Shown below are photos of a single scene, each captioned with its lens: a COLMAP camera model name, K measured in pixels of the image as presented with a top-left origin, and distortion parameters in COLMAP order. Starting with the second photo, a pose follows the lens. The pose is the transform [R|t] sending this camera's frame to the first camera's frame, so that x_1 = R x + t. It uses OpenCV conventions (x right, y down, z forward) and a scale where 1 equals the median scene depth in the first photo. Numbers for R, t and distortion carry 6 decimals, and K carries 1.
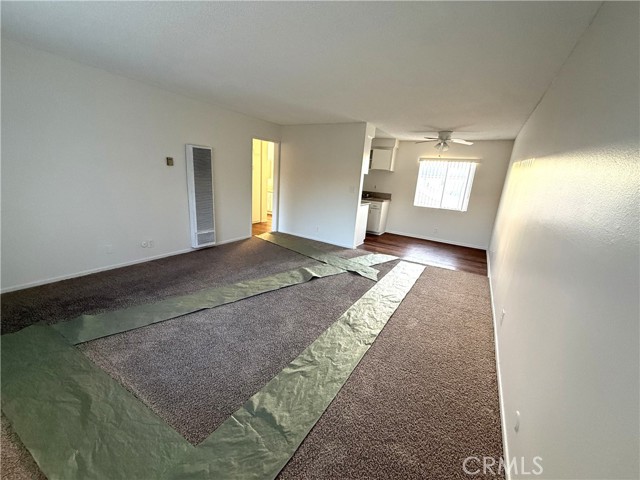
lens RADIAL K [[254.7, 0, 320.0], [0, 254.7, 240.0], [0, 0, 1]] dist [-0.000281, -0.000187]
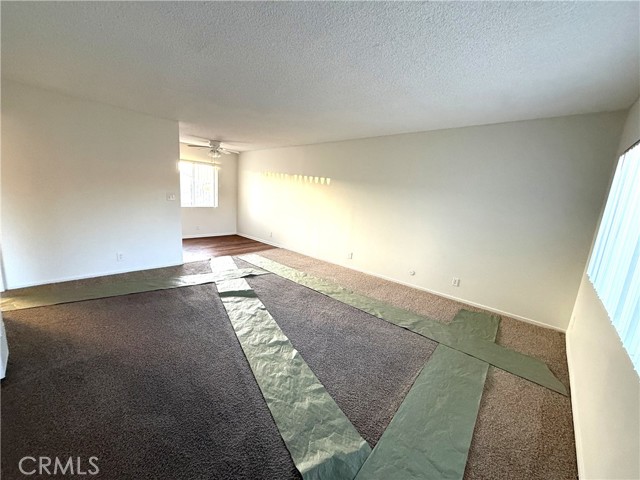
lens RADIAL K [[254.7, 0, 320.0], [0, 254.7, 240.0], [0, 0, 1]] dist [-0.000281, -0.000187]
pose [[0.179803, -0.237056, 0.954712, -0.711225], [0.191122, 0.960454, 0.202487, -0.157355], [-0.964958, 0.146058, 0.217999, 0.411227]]
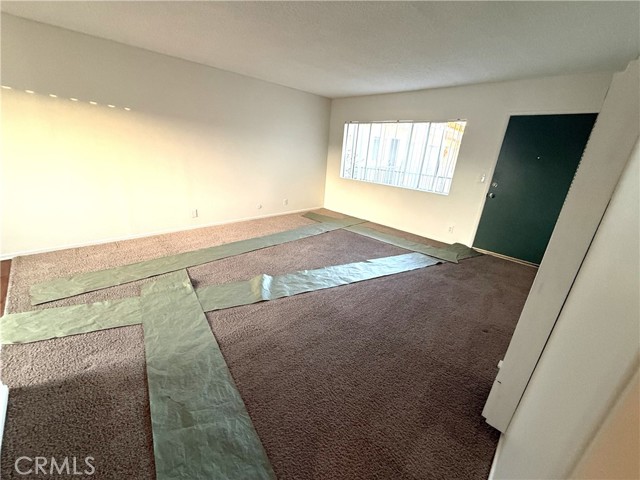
lens RADIAL K [[257.7, 0, 320.0], [0, 257.7, 240.0], [0, 0, 1]] dist [0.000052, 0.000008]
pose [[-0.969325, -0.197894, 0.145764, -0.236298], [-0.082213, 0.819958, 0.566489, -0.334760], [-0.231626, 0.537128, -0.811075, 1.256820]]
